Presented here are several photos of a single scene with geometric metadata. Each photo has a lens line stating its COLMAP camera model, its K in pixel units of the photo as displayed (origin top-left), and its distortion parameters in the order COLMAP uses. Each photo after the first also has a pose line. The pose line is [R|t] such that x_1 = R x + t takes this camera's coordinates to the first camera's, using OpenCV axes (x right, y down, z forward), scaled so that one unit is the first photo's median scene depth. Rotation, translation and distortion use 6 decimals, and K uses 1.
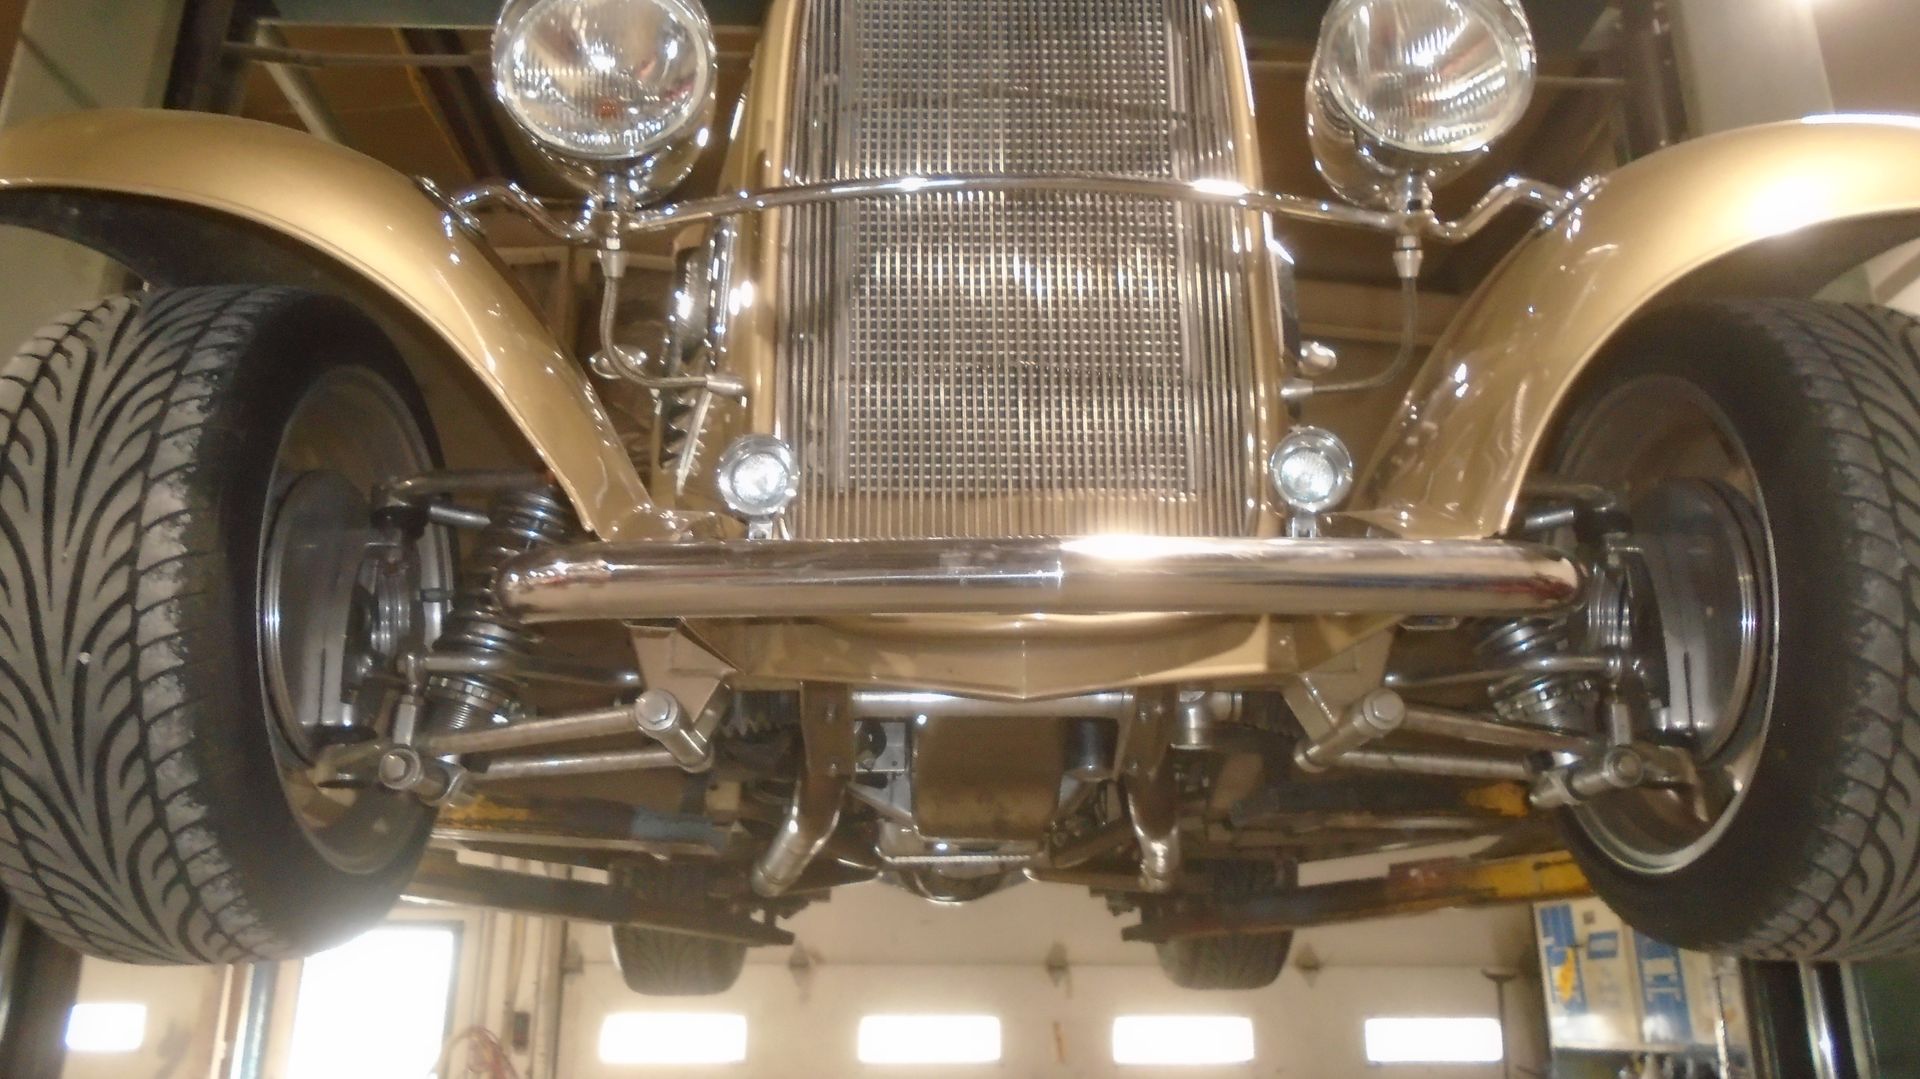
lens RADIAL K [[1480.2, 0, 955.2], [0, 1480.2, 538.0], [0, 0, 1]] dist [-0.003481, -0.003911]
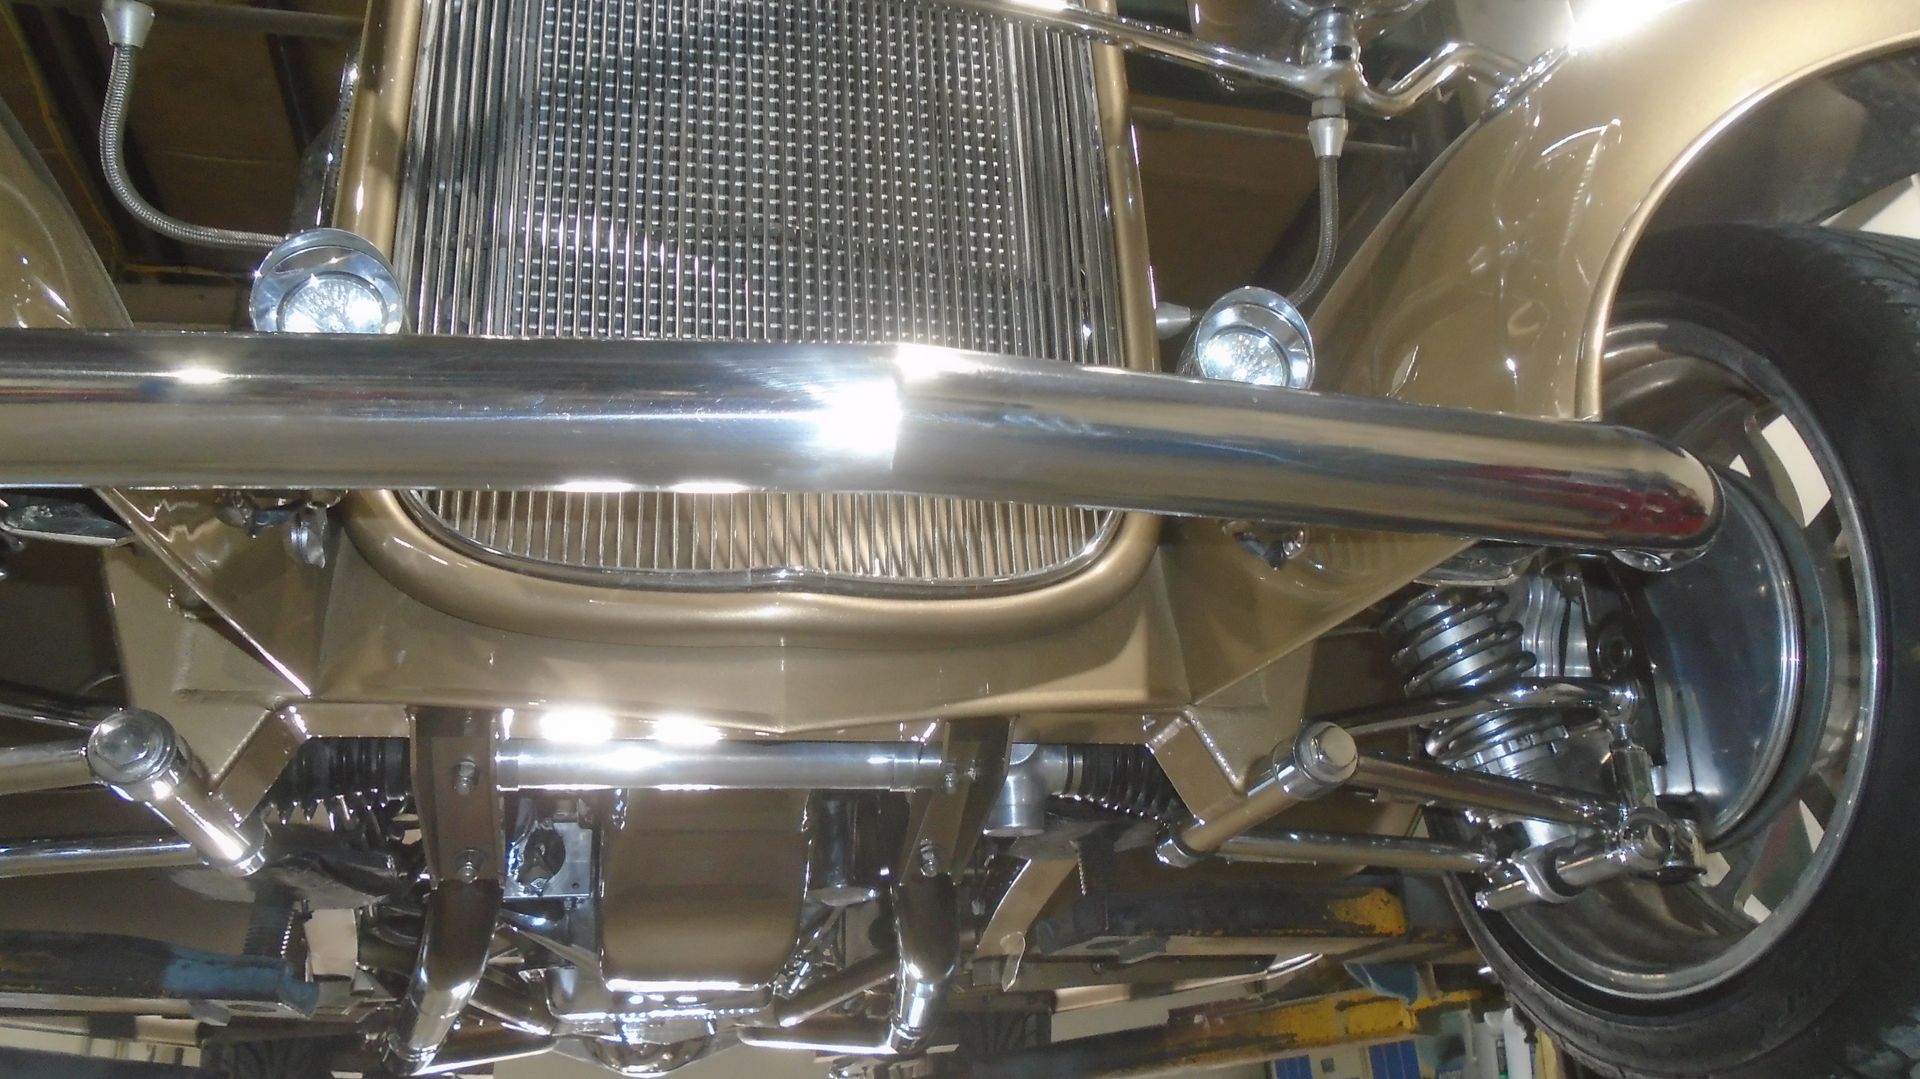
lens RADIAL K [[1480.2, 0, 956.5], [0, 1480.2, 532.9], [0, 0, 1]] dist [-0.003481, -0.003911]
pose [[0.980865, 0.032948, 0.191881, -0.002350], [-0.012825, 0.994370, -0.105184, 0.081417], [-0.194267, 0.100710, 0.975765, 0.344876]]
